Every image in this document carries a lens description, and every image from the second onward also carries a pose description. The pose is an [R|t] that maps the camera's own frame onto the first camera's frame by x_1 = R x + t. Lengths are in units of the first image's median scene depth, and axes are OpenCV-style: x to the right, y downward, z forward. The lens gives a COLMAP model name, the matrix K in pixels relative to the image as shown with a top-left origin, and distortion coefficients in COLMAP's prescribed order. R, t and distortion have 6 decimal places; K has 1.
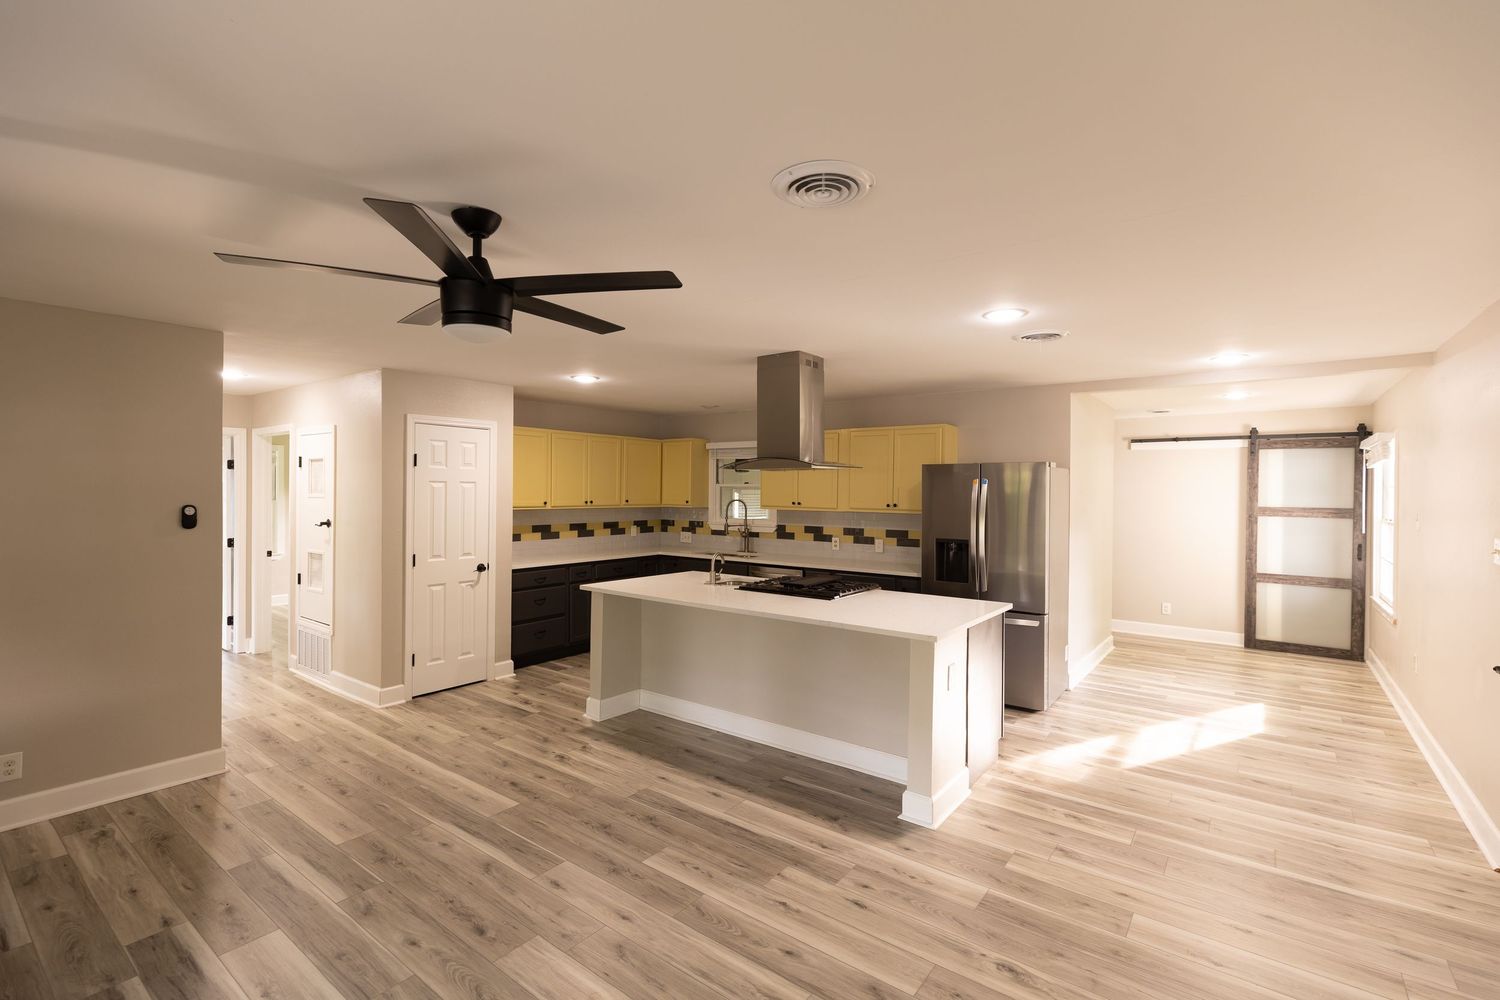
lens RADIAL K [[676.0, 0, 750.5], [0, 676.0, 497.9], [0, 0, 1]] dist [0.006713, -0.001136]
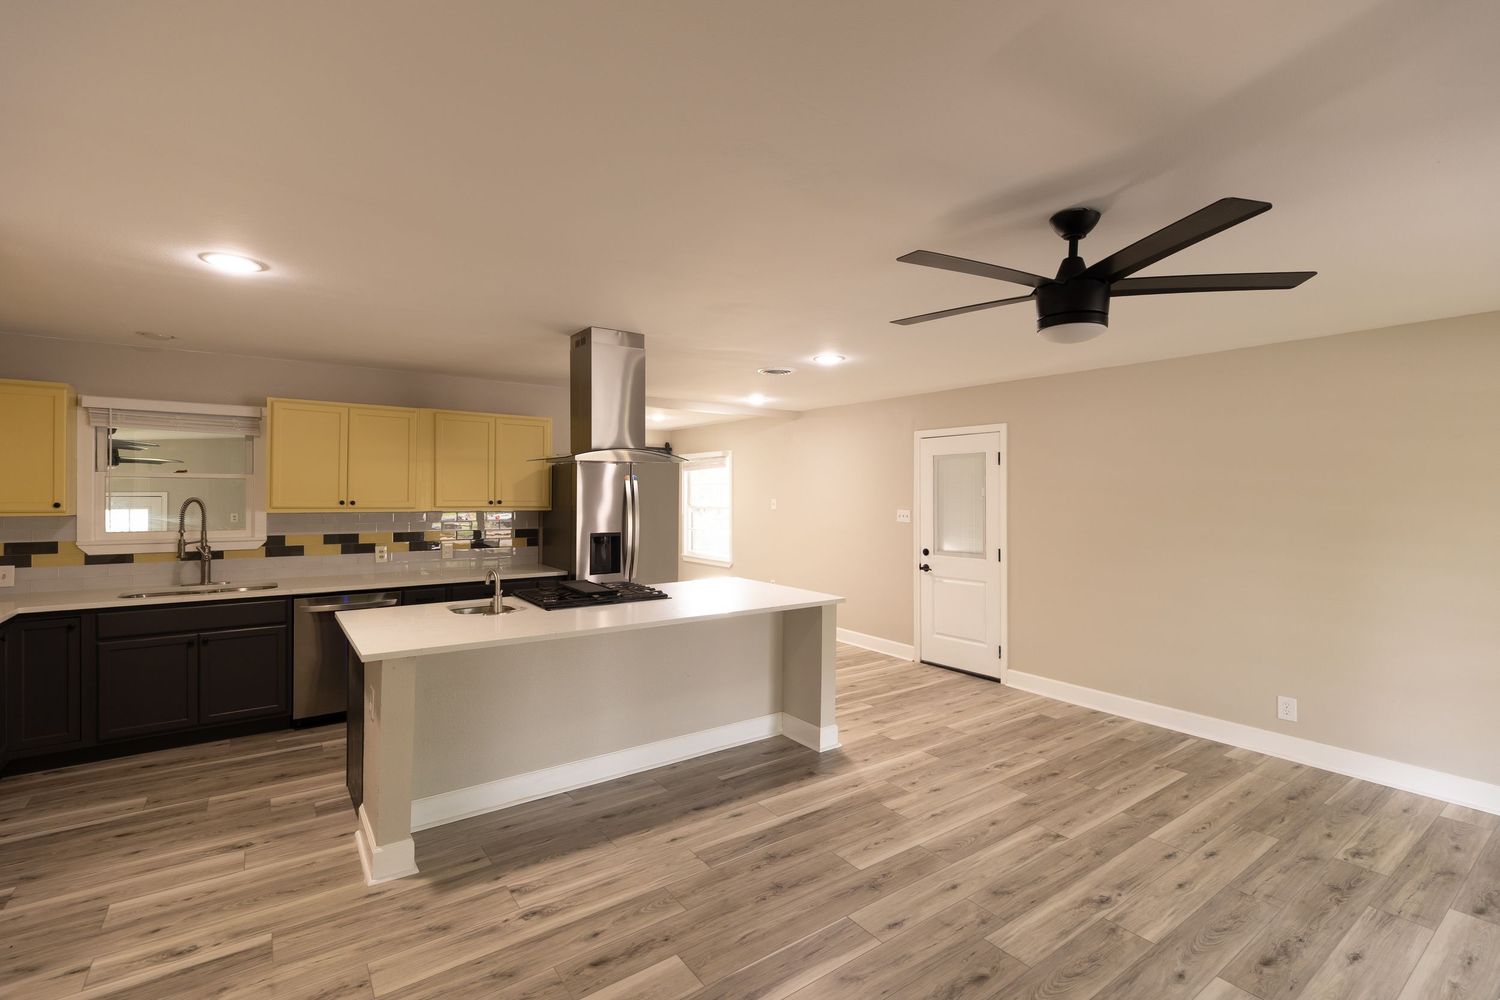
lens RADIAL K [[676.0, 0, 751.5], [0, 676.0, 495.9], [0, 0, 1]] dist [0.006713, -0.001136]
pose [[0.287611, -0.011770, 0.957675, -0.668946], [0.006432, 0.999926, 0.010358, -0.005245], [-0.957726, 0.003181, 0.287666, 0.515334]]
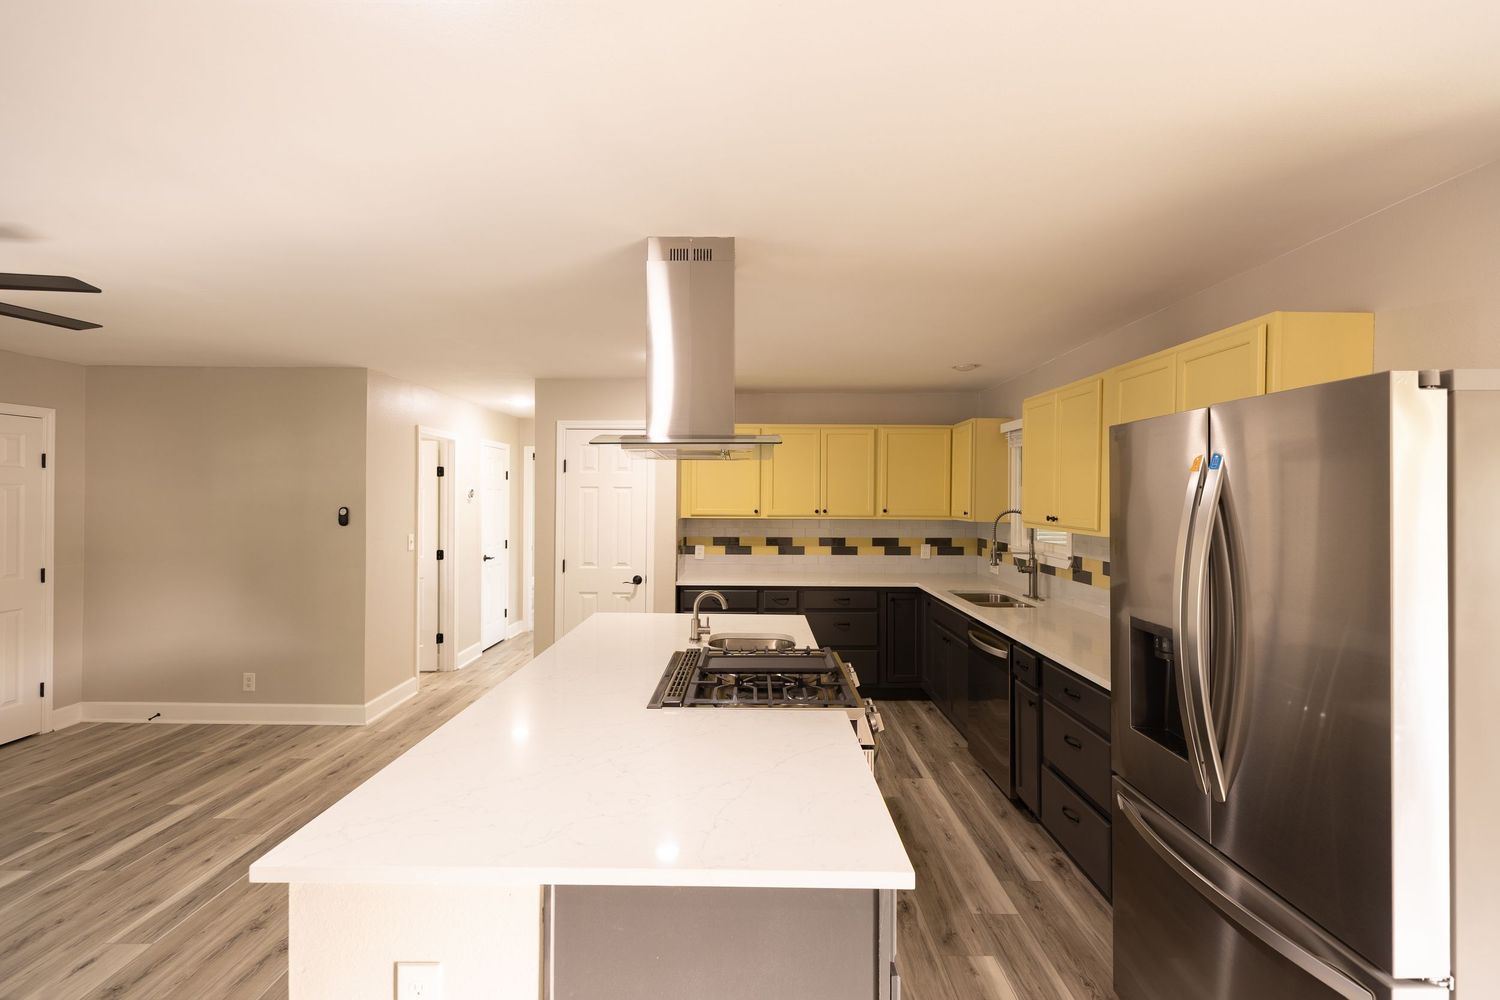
lens RADIAL K [[676.0, 0, 745.5], [0, 676.0, 494.2], [0, 0, 1]] dist [0.006713, -0.001136]
pose [[0.593078, -0.006415, -0.805119, 0.486840], [-0.009495, 0.999843, -0.014961, -0.001380], [0.805089, 0.016518, 0.592924, 0.642018]]
